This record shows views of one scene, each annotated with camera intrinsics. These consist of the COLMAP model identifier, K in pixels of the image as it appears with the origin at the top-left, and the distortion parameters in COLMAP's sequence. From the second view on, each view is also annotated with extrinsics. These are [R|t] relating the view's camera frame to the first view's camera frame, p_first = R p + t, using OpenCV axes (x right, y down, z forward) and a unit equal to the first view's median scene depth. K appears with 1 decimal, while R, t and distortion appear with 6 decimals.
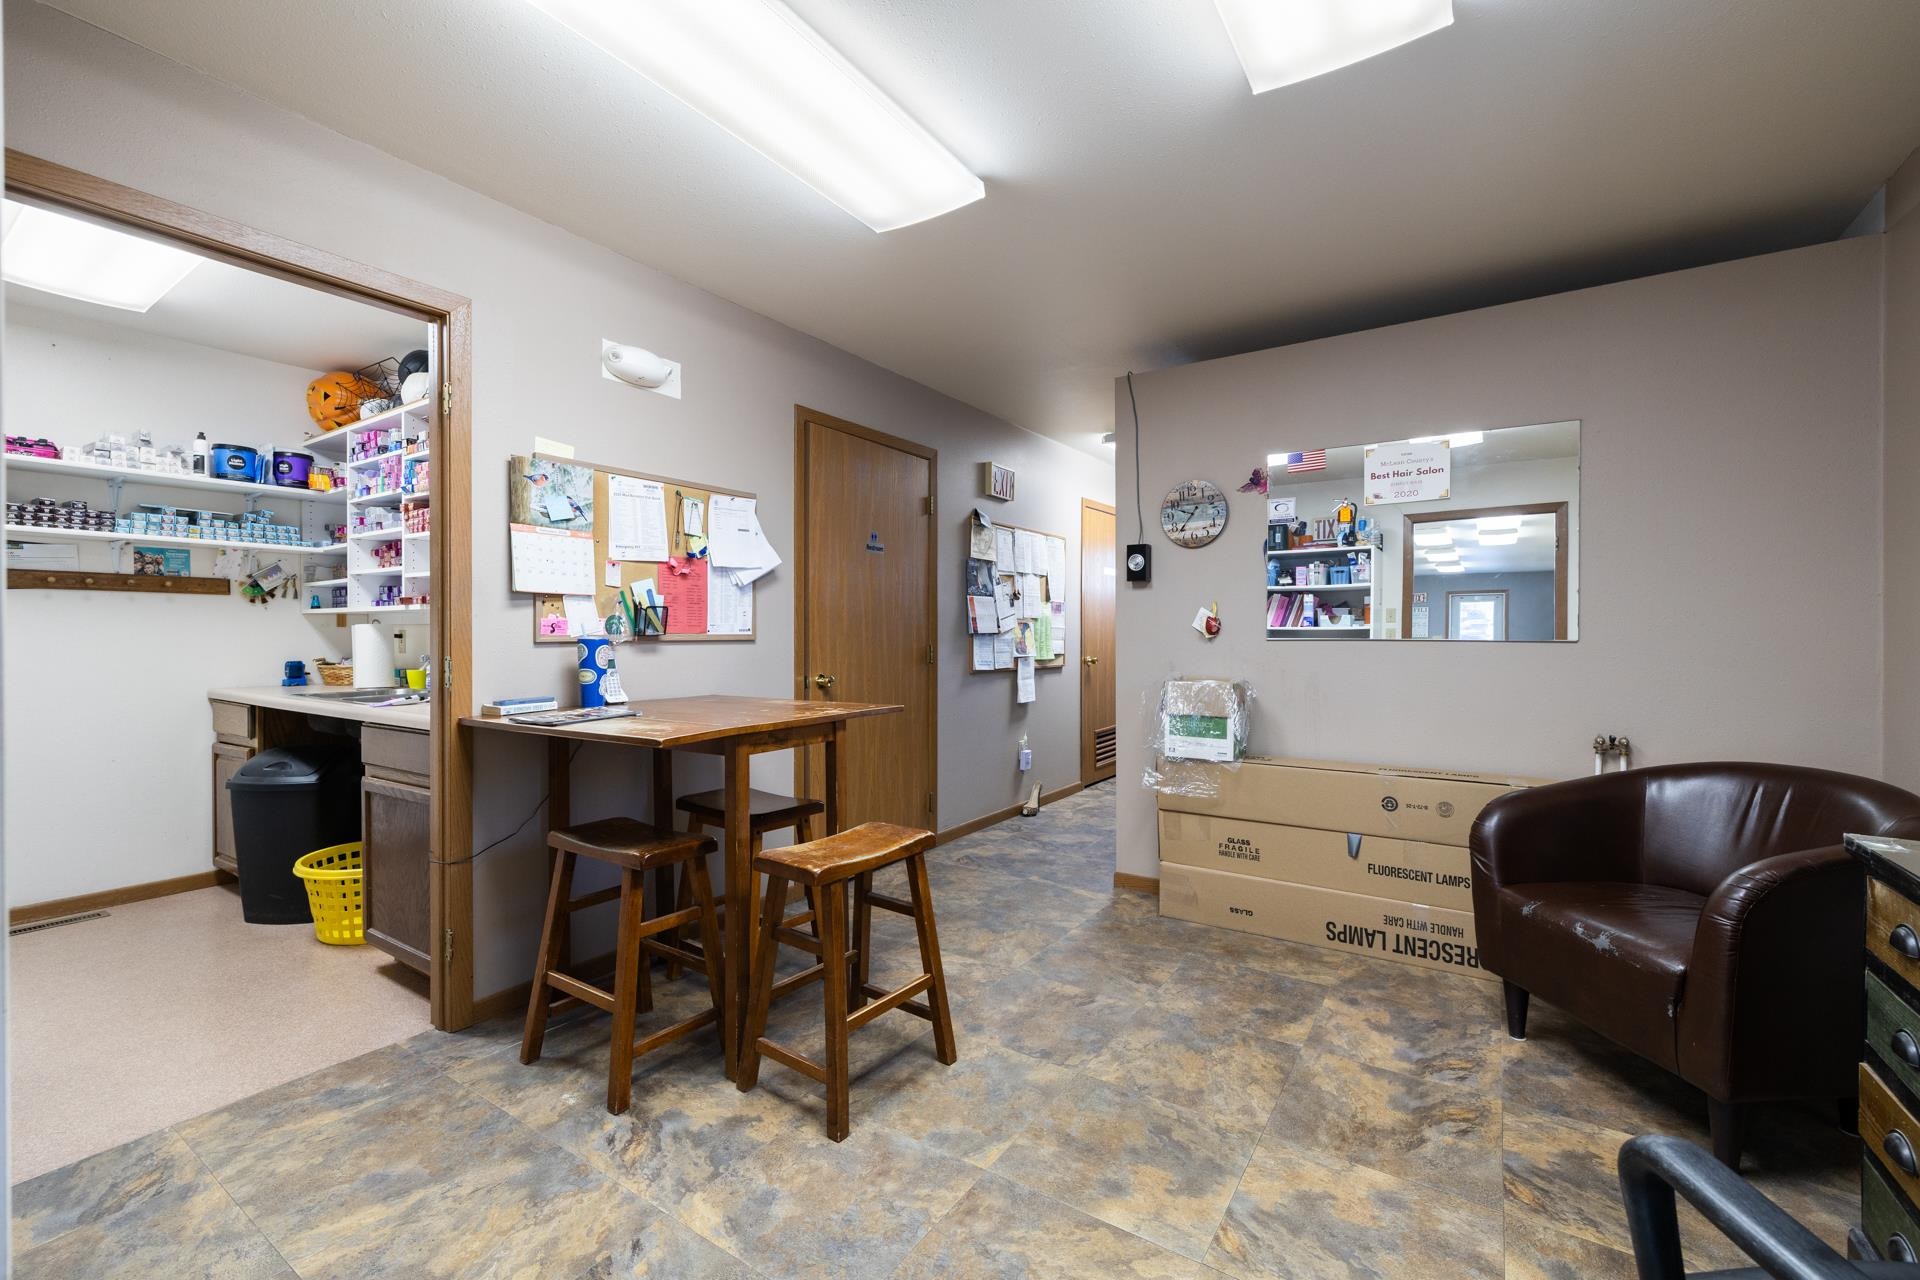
lens RADIAL K [[804.5, 0, 974.1], [0, 804.5, 638.3], [0, 0, 1]] dist [-0.002980, -0.000246]
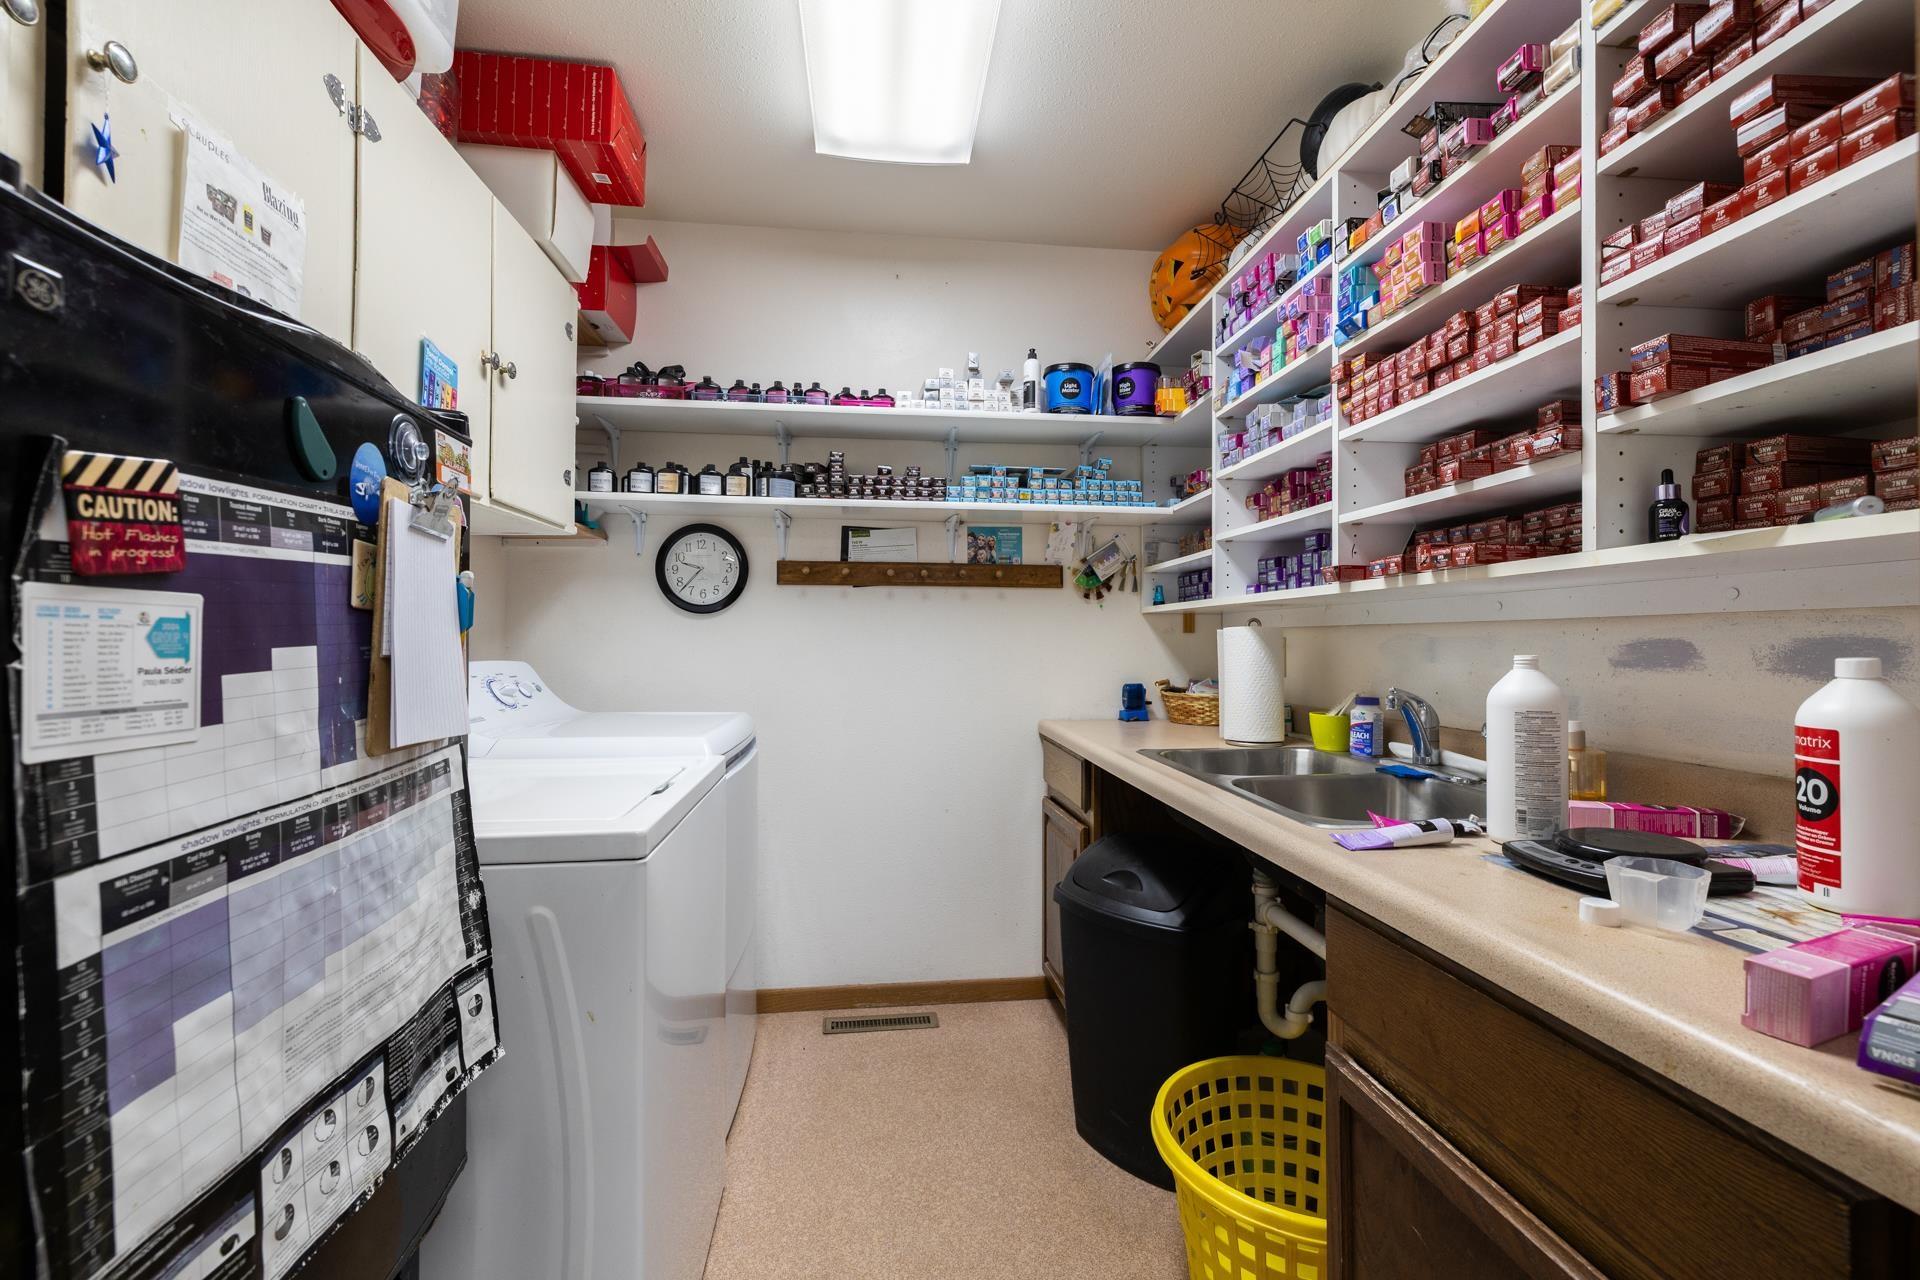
lens RADIAL K [[804.5, 0, 964.1], [0, 804.5, 636.8], [0, 0, 1]] dist [-0.002980, -0.000246]
pose [[0.641971, -0.002328, -0.766725, -0.452341], [-0.007073, 0.999935, -0.008959, -0.004166], [0.766696, 0.011174, 0.641913, 0.492511]]
